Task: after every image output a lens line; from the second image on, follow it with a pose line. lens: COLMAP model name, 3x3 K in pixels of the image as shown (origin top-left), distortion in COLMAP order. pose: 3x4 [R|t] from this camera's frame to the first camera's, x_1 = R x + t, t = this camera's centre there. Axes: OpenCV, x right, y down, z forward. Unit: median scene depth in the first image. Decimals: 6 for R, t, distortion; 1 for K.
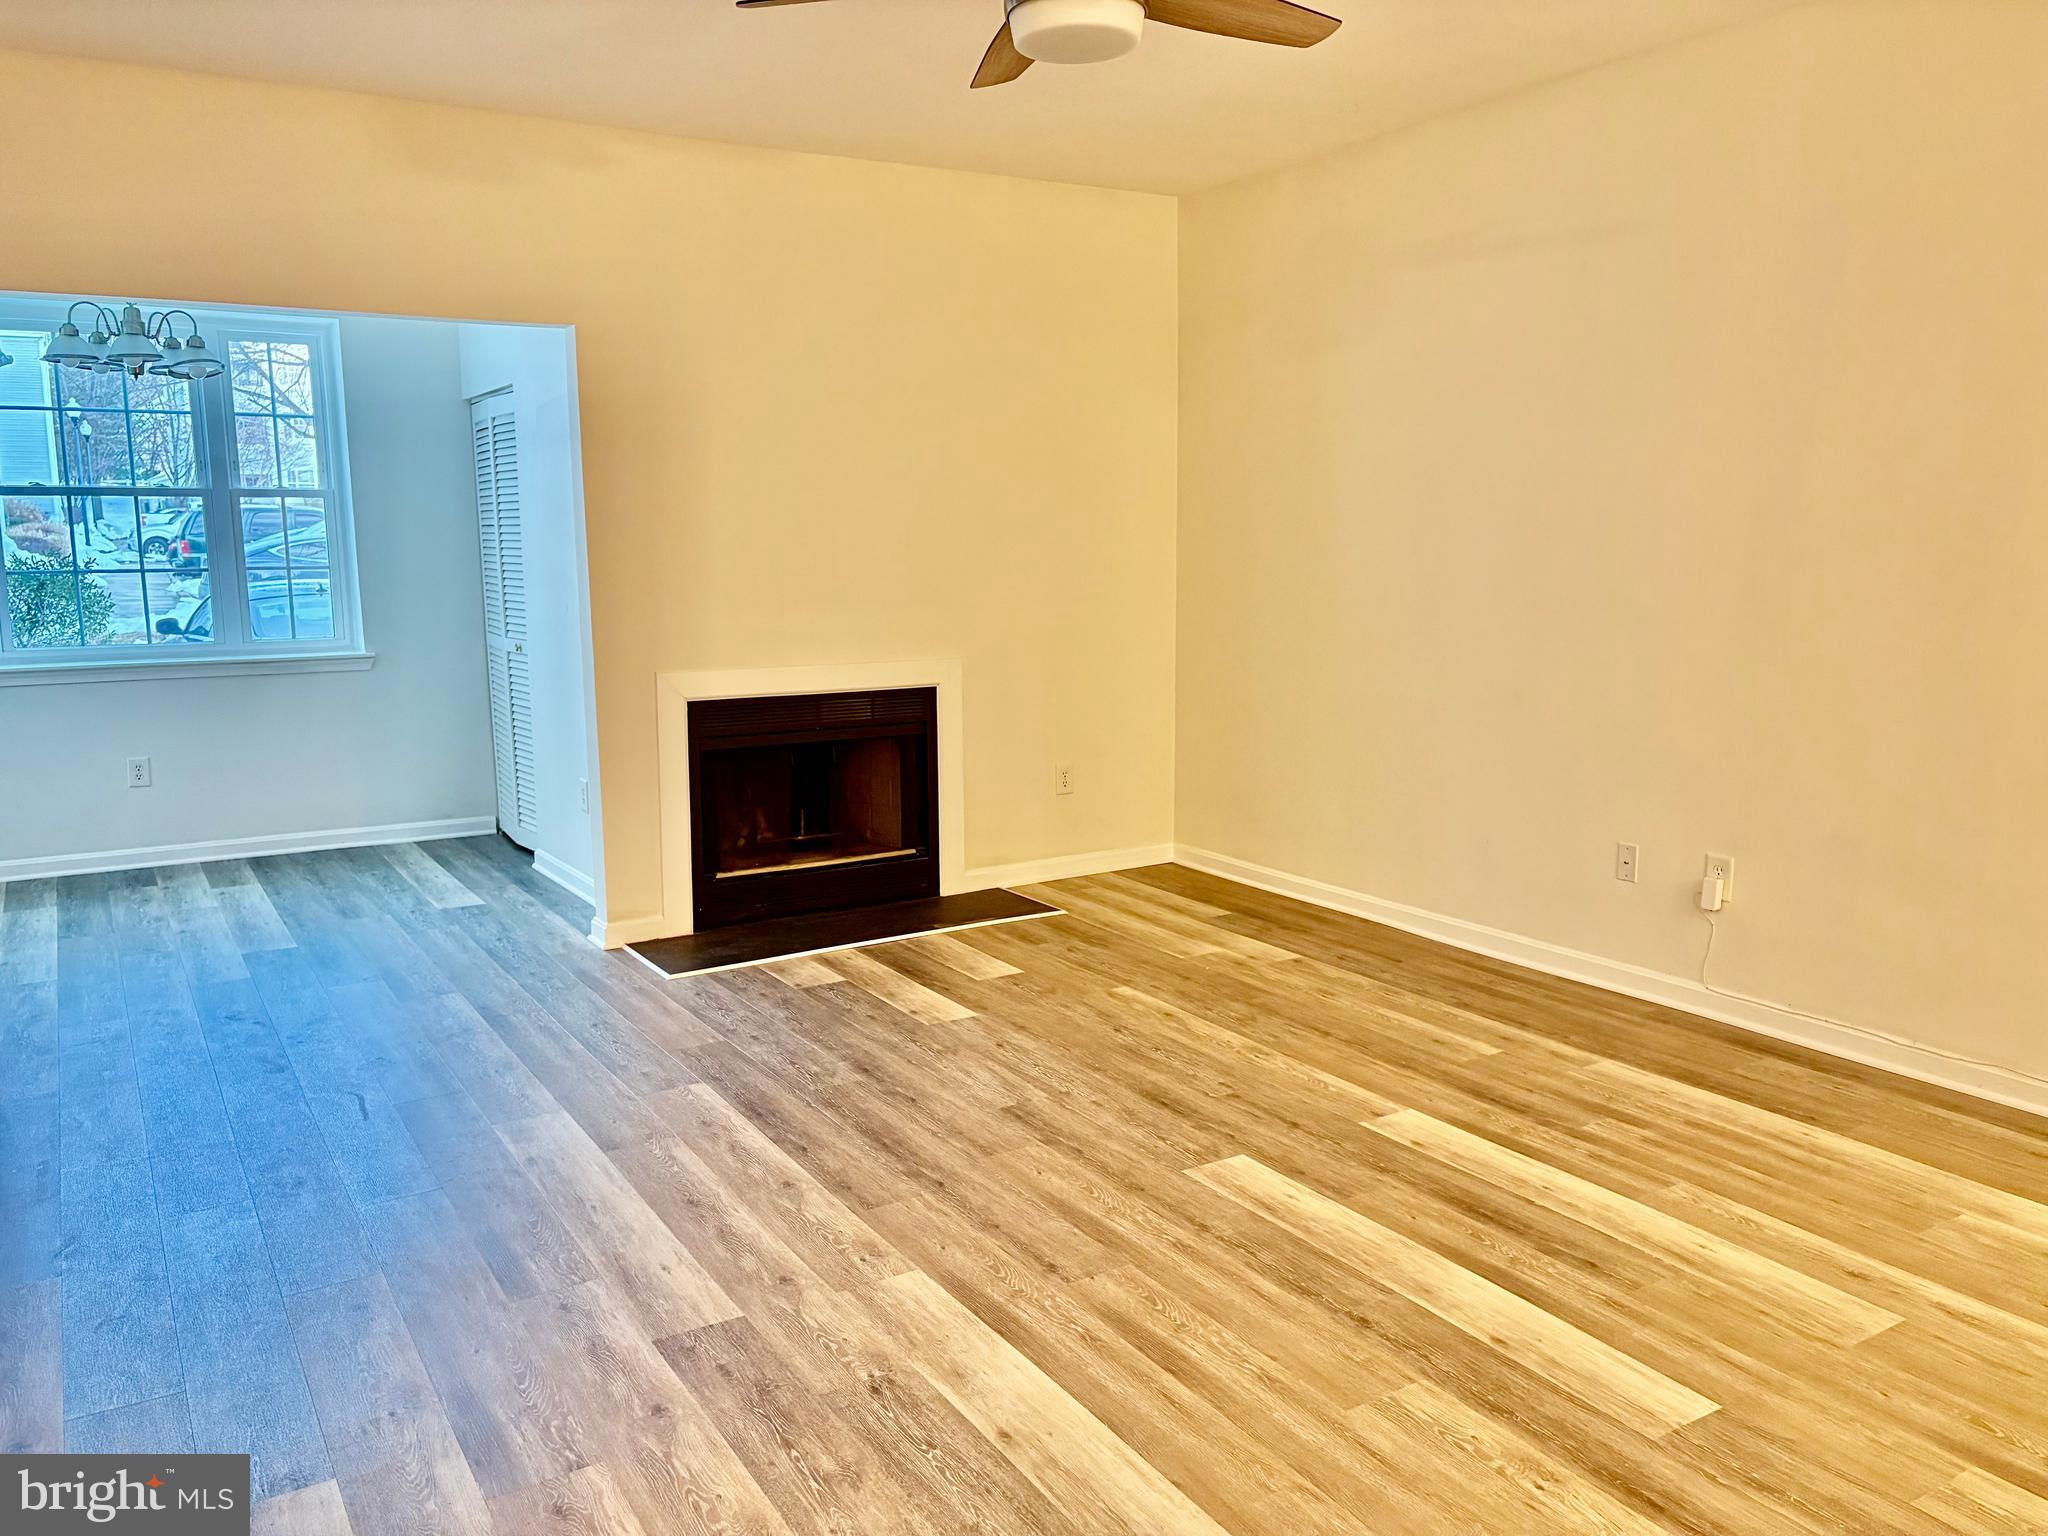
lens RADIAL K [[1556.2, 0, 1016.4], [0, 1556.2, 757.6], [0, 0, 1]] dist [0.031209, -0.012937]
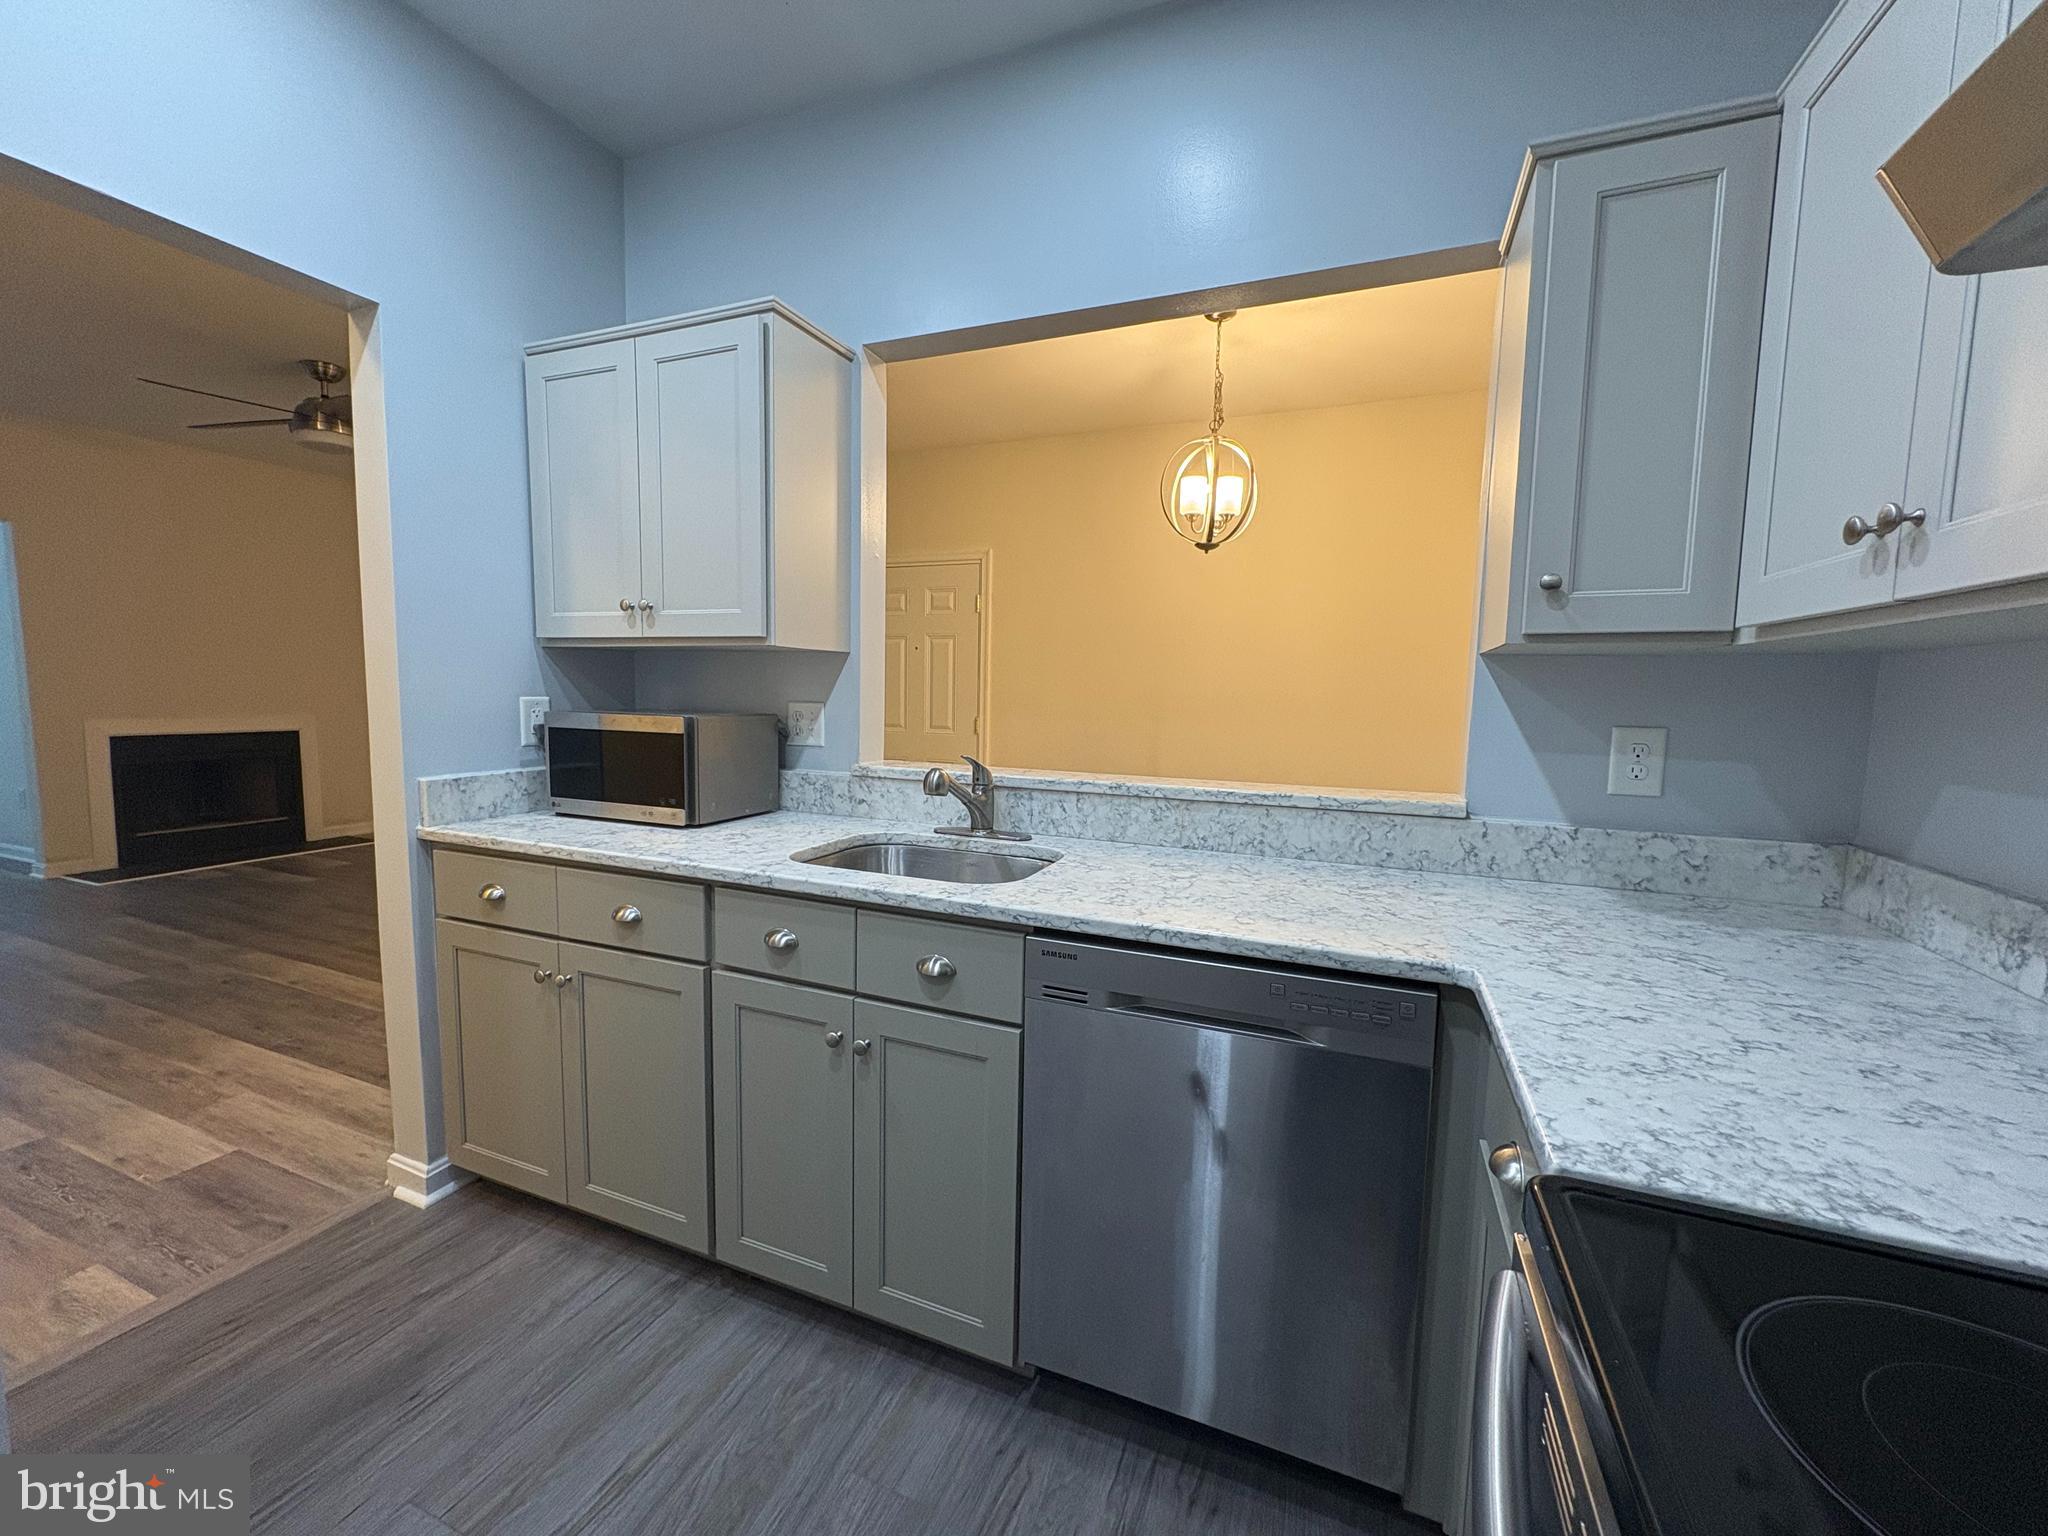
lens RADIAL K [[814.6, 0, 1022.5], [0, 814.6, 766.4], [0, 0, 1]] dist [-0.000766, 0.000297]
pose [[0.808118, -0.032357, 0.588131, 0.117723], [0.057406, 0.998063, -0.023968, 0.111650], [-0.586216, 0.053132, 0.808411, -0.512187]]
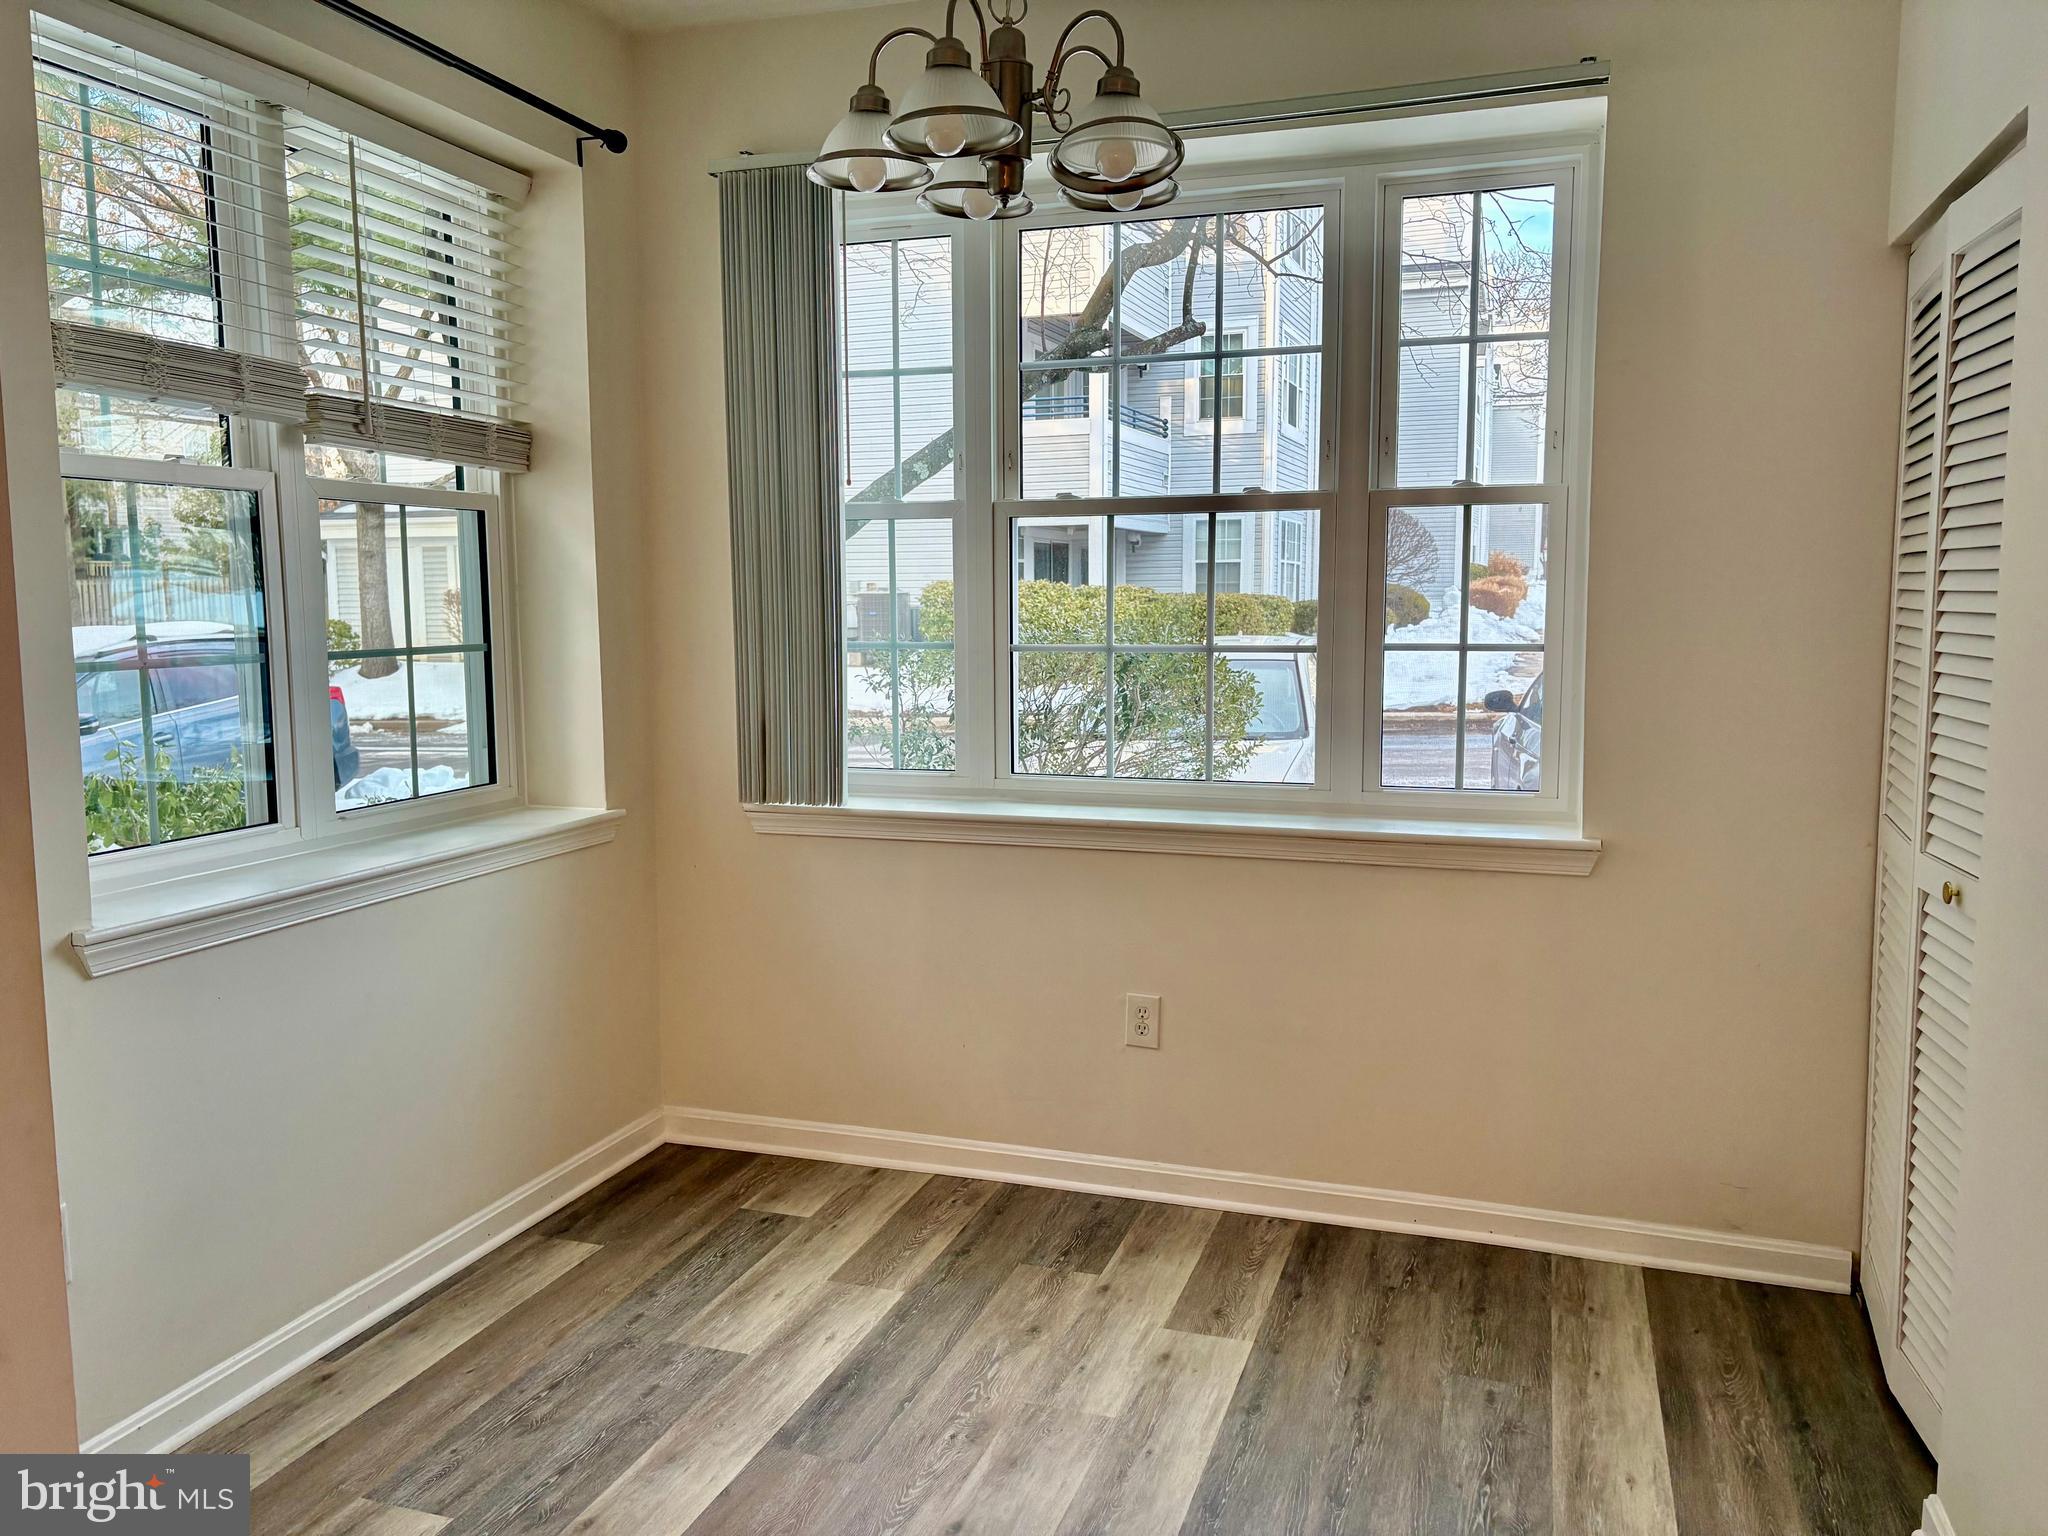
lens RADIAL K [[1545.6, 0, 1017.2], [0, 1545.6, 770.0], [0, 0, 1]] dist [0.040327, -0.041753]
pose [[0.636411, 0.094237, -0.765572, -0.323340], [-0.108931, 0.993542, 0.031746, -0.151753], [0.763620, 0.063190, 0.642567, 1.065985]]
